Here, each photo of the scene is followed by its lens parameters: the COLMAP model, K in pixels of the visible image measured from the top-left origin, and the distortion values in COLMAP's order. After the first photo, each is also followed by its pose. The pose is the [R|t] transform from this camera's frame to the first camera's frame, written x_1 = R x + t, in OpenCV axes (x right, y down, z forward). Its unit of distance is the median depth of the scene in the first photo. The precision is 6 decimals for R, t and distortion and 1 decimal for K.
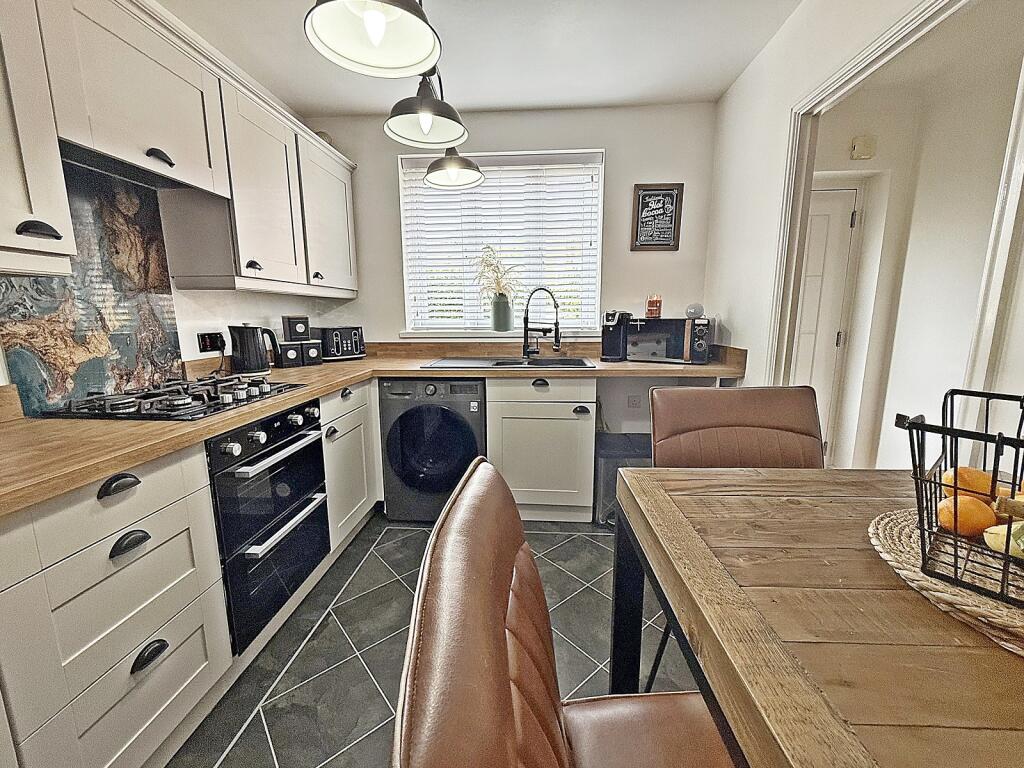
lens RADIAL K [[415.9, 0, 514.5], [0, 415.9, 383.2], [0, 0, 1]] dist [-0.001934, -0.000446]
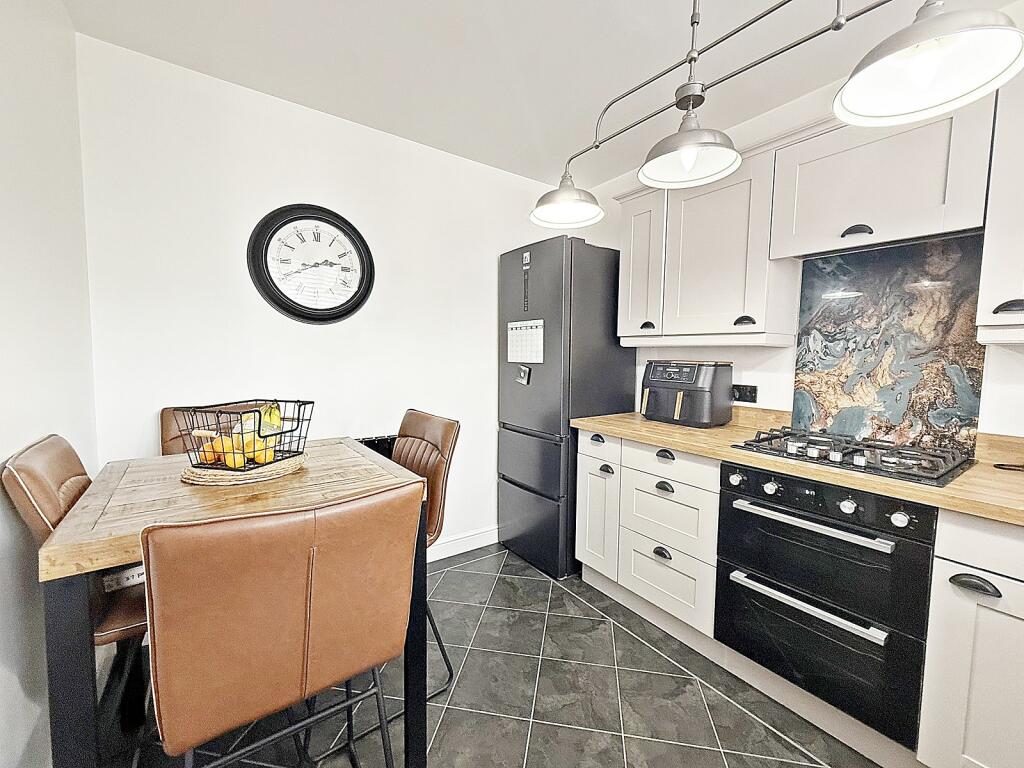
lens RADIAL K [[415.9, 0, 514.5], [0, 415.9, 383.2], [0, 0, 1]] dist [-0.001934, -0.000446]
pose [[-0.777526, 0.036029, -0.627817, 0.320398], [-0.117888, 0.972306, 0.201799, -0.154943], [0.617701, 0.230916, -0.751746, 0.783215]]
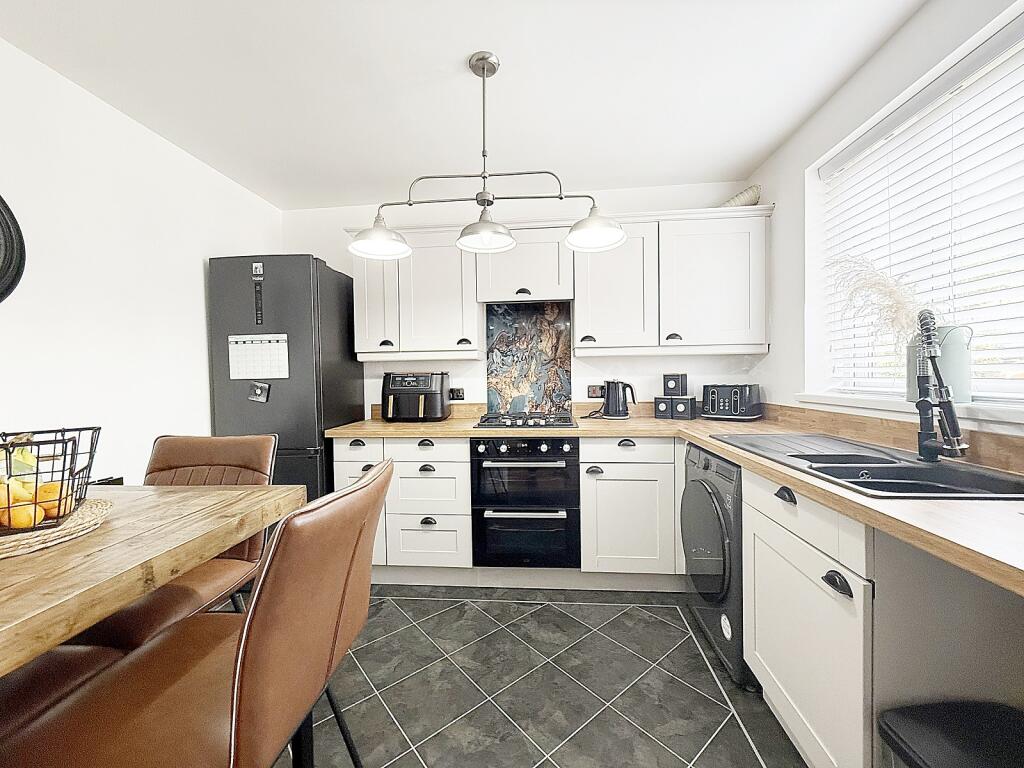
lens RADIAL K [[403.1, 0, 507.6], [0, 403.1, 383.3], [0, 0, 1]] dist [-0.000095, -0.000083]
pose [[-0.036244, 0.023948, -0.999056, 0.575380], [-0.150623, 0.988161, 0.029152, -0.101158], [0.987927, 0.151538, -0.032208, 0.606120]]
